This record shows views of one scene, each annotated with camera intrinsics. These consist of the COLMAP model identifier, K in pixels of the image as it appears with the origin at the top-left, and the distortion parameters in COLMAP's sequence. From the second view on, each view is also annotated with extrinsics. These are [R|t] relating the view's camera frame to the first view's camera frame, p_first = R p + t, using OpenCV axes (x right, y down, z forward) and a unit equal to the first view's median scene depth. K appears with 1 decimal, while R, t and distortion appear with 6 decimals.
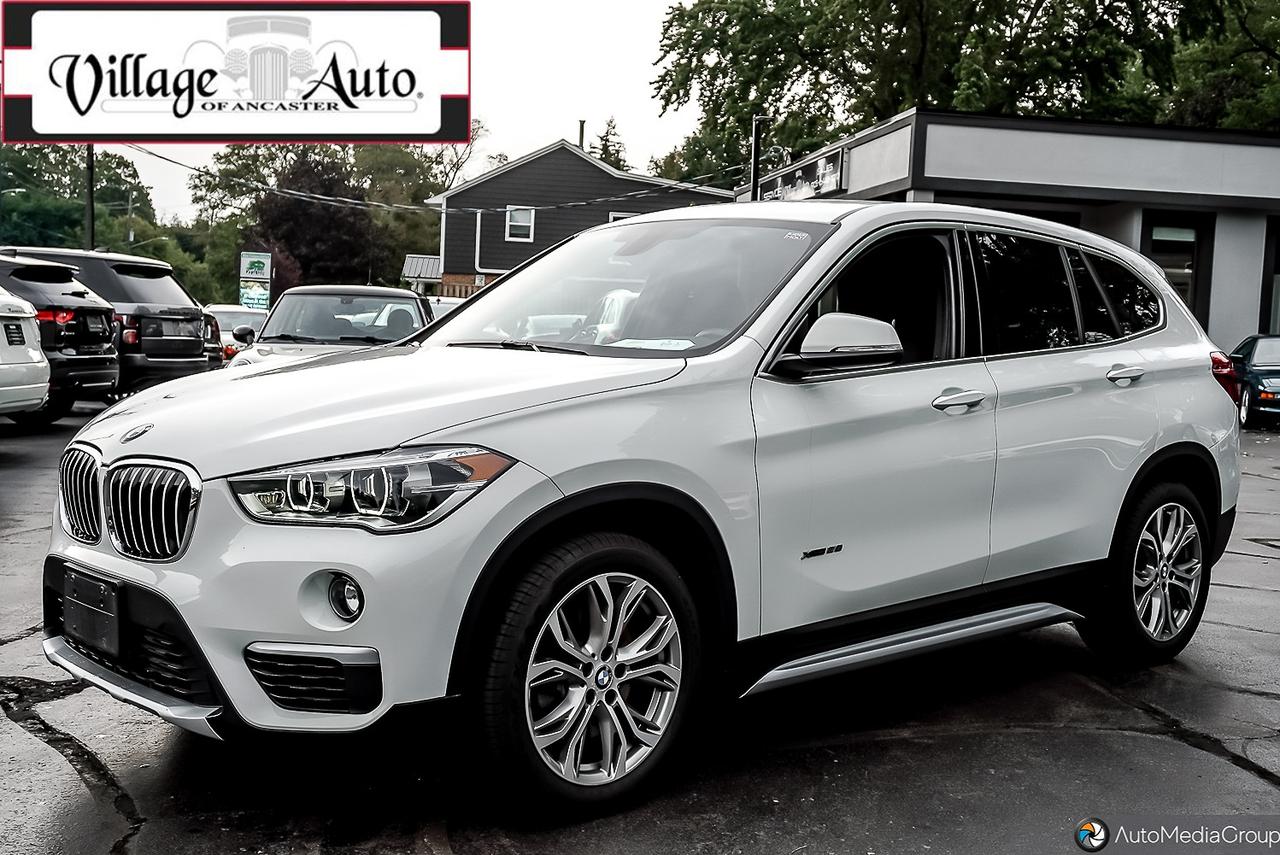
lens RADIAL K [[1417.5, 0, 637.6], [0, 1417.5, 430.5], [0, 0, 1]] dist [0.025781, 0.000000]
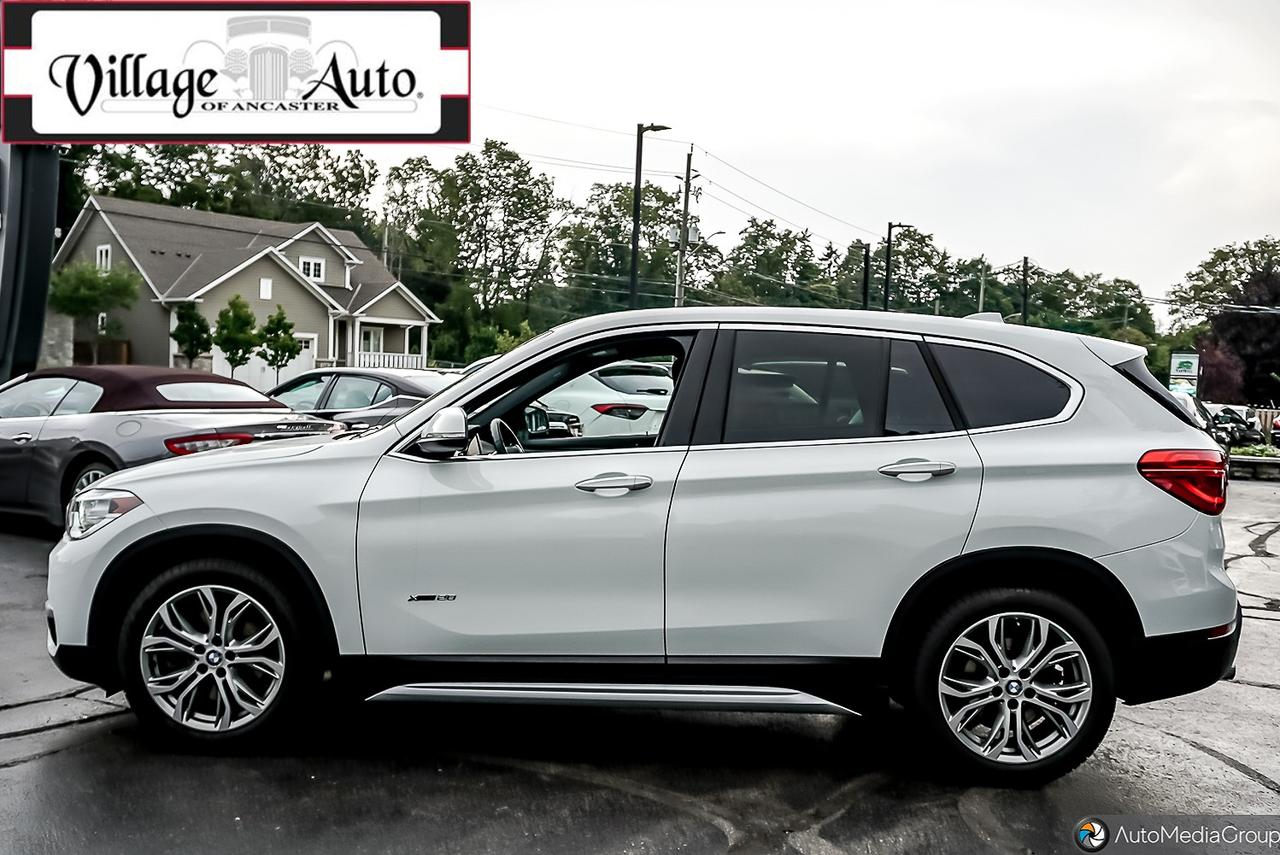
lens RADIAL K [[1116.2, 0, 619.2], [0, 1116.2, 405.7], [0, 0, 1]] dist [-0.038875, 0.004347]
pose [[0.698358, -0.006851, -0.715716, 0.865571], [-0.052255, 0.996798, -0.060530, -0.029031], [0.713839, 0.079671, 0.695763, 0.389292]]
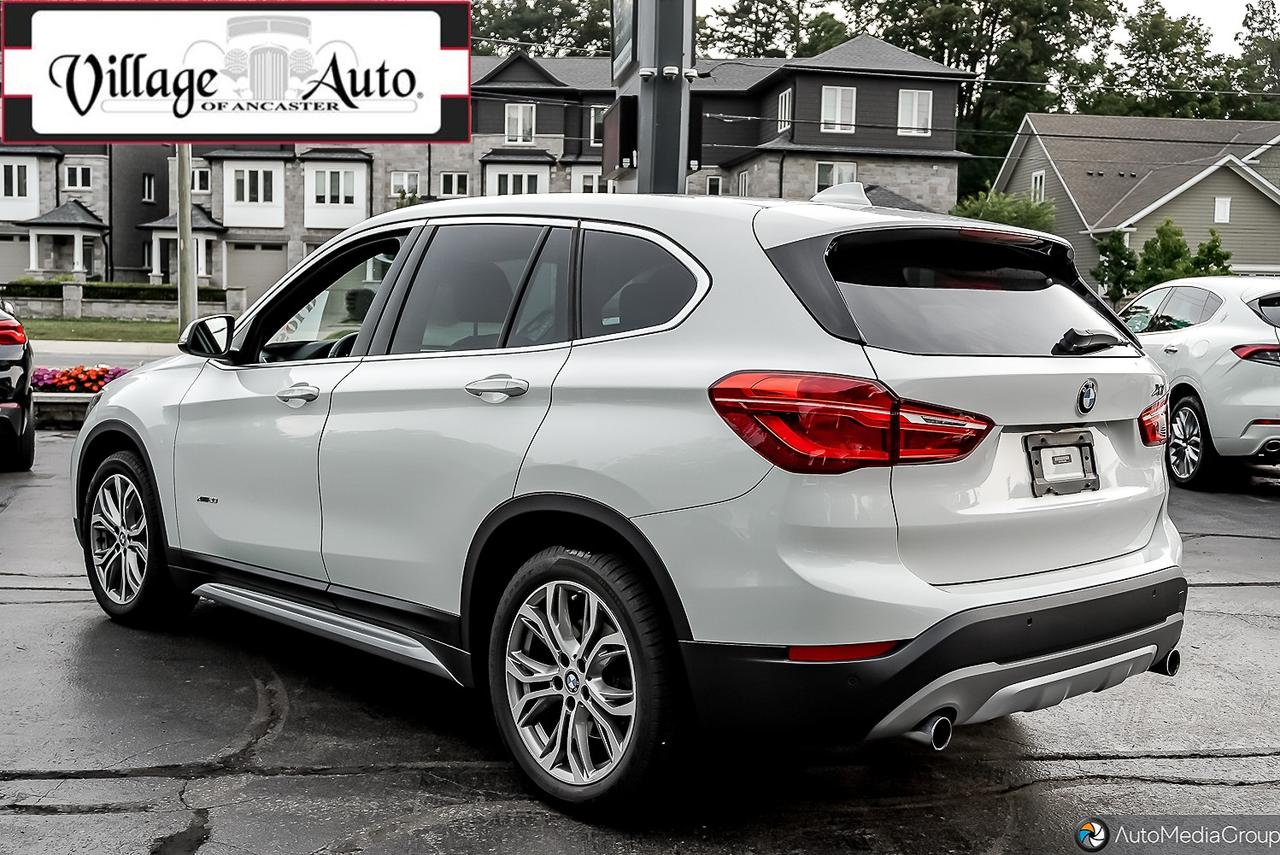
lens RADIAL K [[1360.6, 0, 620.6], [0, 1360.6, 387.7], [0, 0, 1]] dist [0.008242, 0.000000]
pose [[0.012548, 0.018724, -0.999746, 1.258536], [-0.093673, 0.995450, 0.017467, -0.066912], [0.995524, 0.093430, 0.014245, 1.234365]]
